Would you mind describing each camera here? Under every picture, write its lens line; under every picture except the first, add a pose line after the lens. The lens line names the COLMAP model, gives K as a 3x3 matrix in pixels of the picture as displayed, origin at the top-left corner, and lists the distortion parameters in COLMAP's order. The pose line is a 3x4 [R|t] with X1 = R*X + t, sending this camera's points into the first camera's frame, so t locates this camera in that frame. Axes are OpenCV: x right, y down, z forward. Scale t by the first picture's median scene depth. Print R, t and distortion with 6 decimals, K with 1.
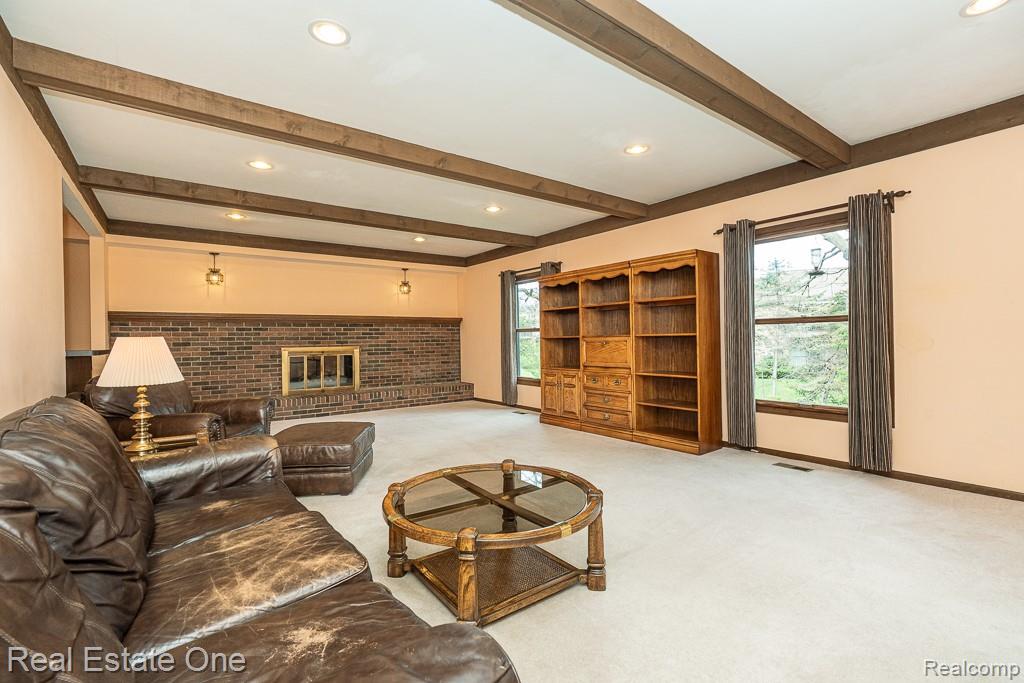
lens RADIAL K [[463.7, 0, 527.9], [0, 463.7, 341.5], [0, 0, 1]] dist [-0.005459, 0.003357]
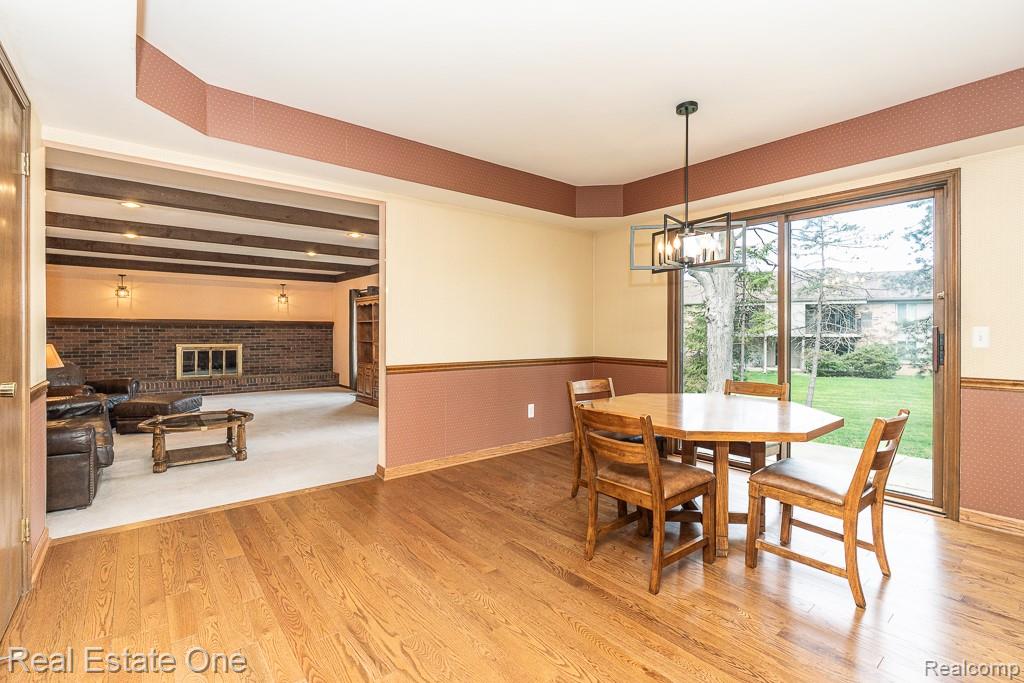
lens RADIAL K [[463.7, 0, 520.1], [0, 463.7, 336.2], [0, 0, 1]] dist [-0.005459, 0.003357]
pose [[0.998891, 0.017902, 0.043541, 0.406984], [-0.018041, 0.999833, 0.002799, -0.032210], [-0.043484, -0.003582, 0.999048, -0.385988]]
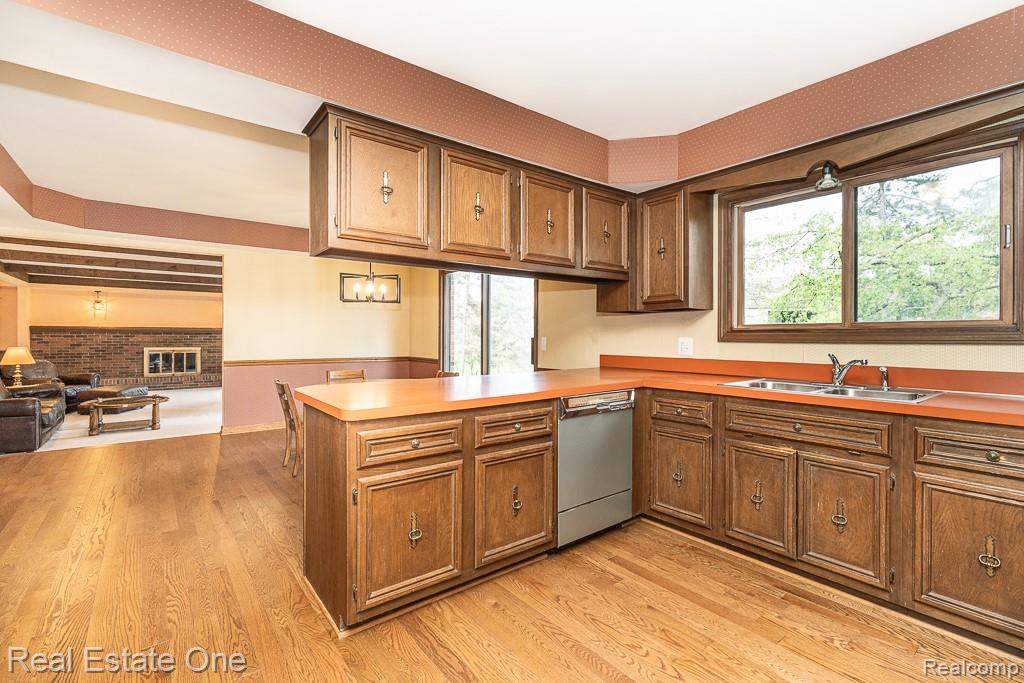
lens RADIAL K [[463.7, 0, 517.6], [0, 463.7, 338.0], [0, 0, 1]] dist [-0.005459, 0.003357]
pose [[0.999554, 0.019645, 0.022491, 0.749141], [-0.019602, 0.999806, -0.002149, -0.043202], [-0.022529, 0.001707, 0.999745, -0.659597]]
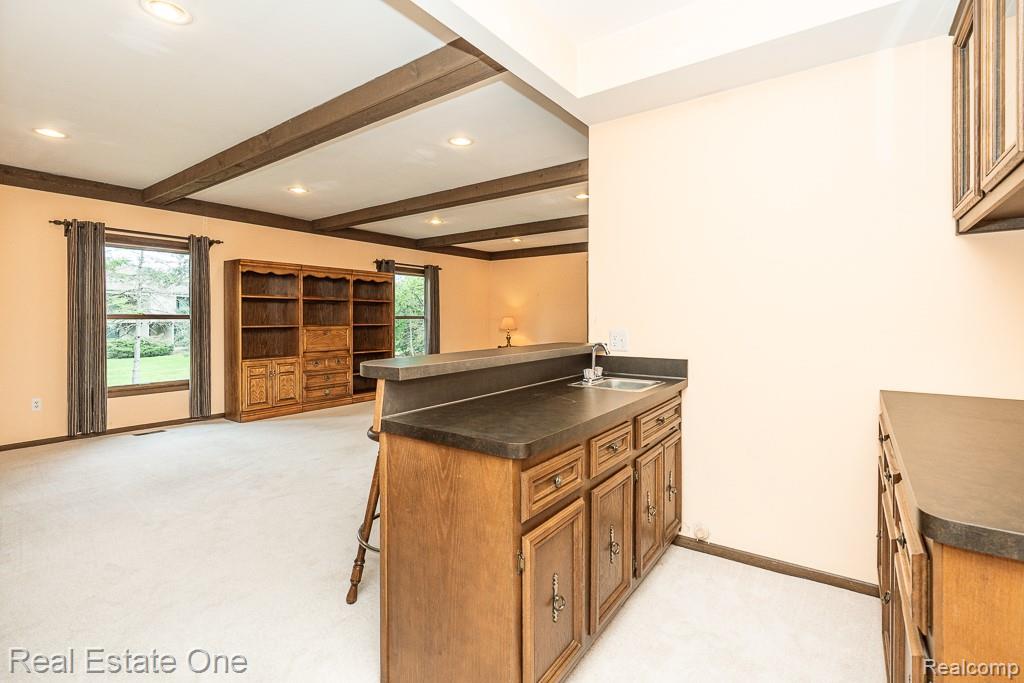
lens RADIAL K [[463.7, 0, 520.3], [0, 463.7, 319.6], [0, 0, 1]] dist [-0.005459, 0.003357]
pose [[-0.280351, 0.019356, 0.959702, -0.812393], [0.018155, 0.999725, -0.014859, 0.000421], [-0.959726, 0.013257, -0.280626, 0.613240]]
